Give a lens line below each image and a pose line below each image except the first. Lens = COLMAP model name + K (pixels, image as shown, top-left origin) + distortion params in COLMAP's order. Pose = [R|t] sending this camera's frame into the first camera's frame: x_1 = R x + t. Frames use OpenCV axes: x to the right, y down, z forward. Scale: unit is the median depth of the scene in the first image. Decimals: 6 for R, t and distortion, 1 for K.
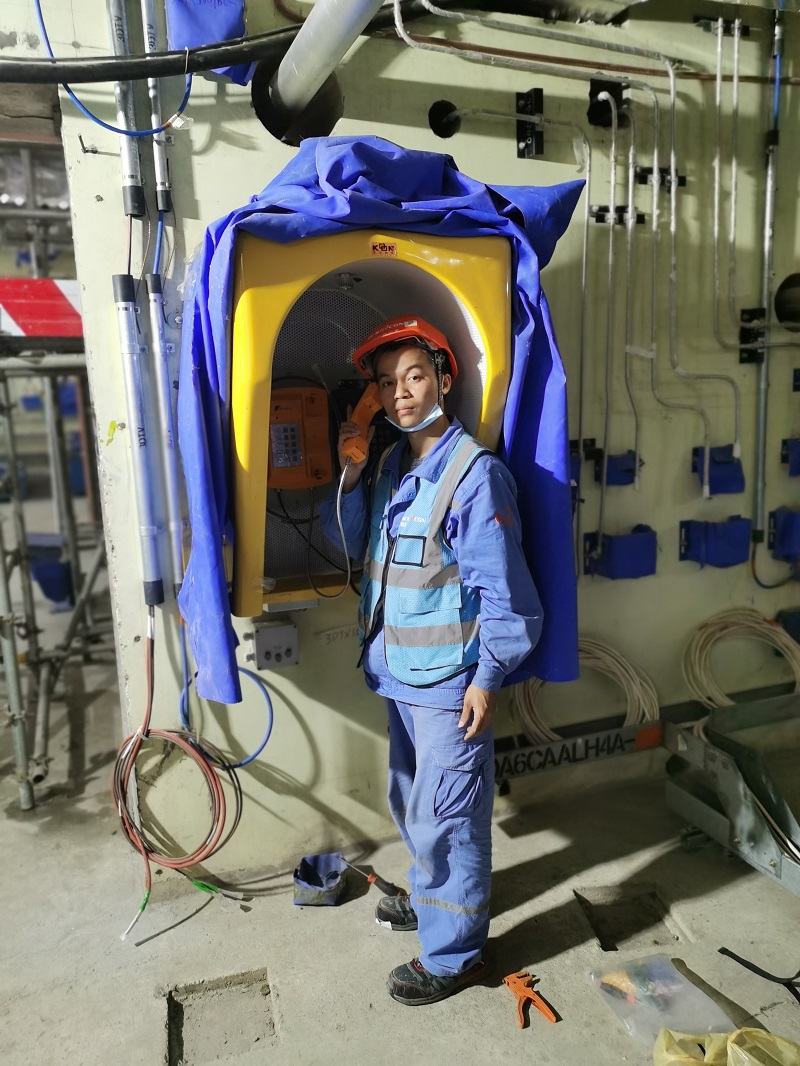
lens RADIAL K [[822.8, 0, 398.4], [0, 822.8, 529.1], [0, 0, 1]] dist [0.037361, -0.024971]
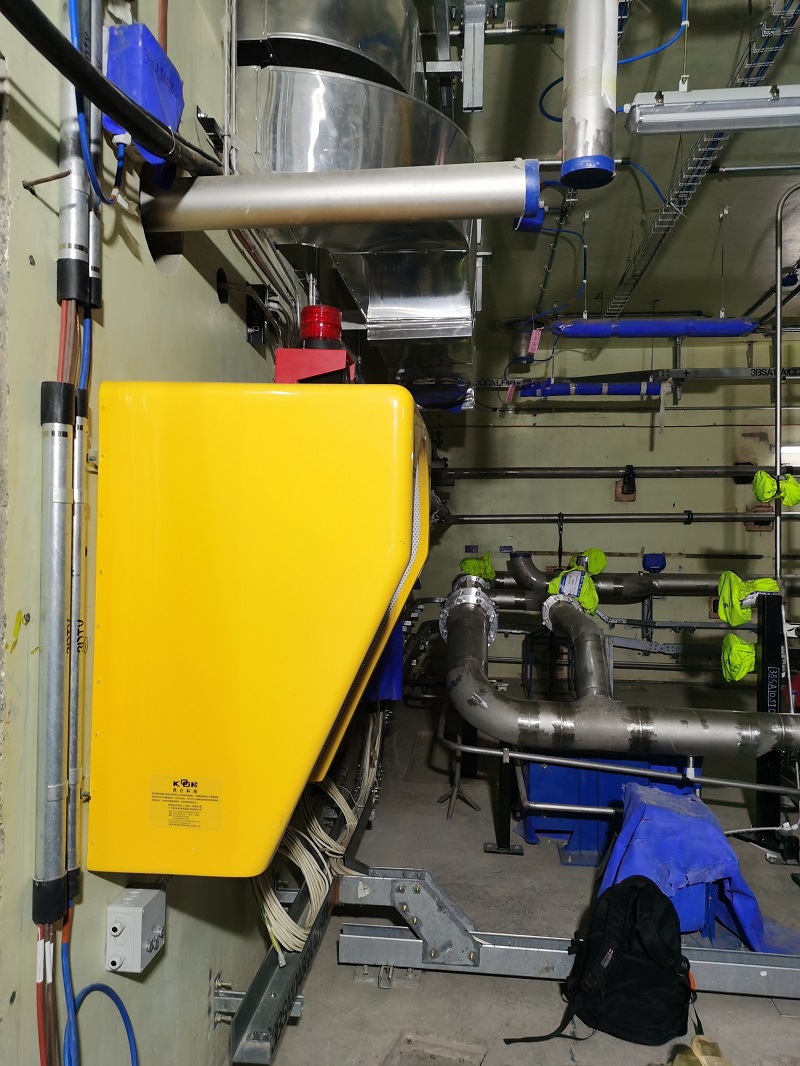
lens RADIAL K [[822.8, 0, 397.9], [0, 822.8, 535.8], [0, 0, 1]] dist [0.037361, -0.024971]
pose [[0.446860, 0.054898, 0.892918, -0.648882], [0.112503, 0.986743, -0.116968, -0.071816], [-0.887501, 0.152724, 0.434760, 0.423089]]
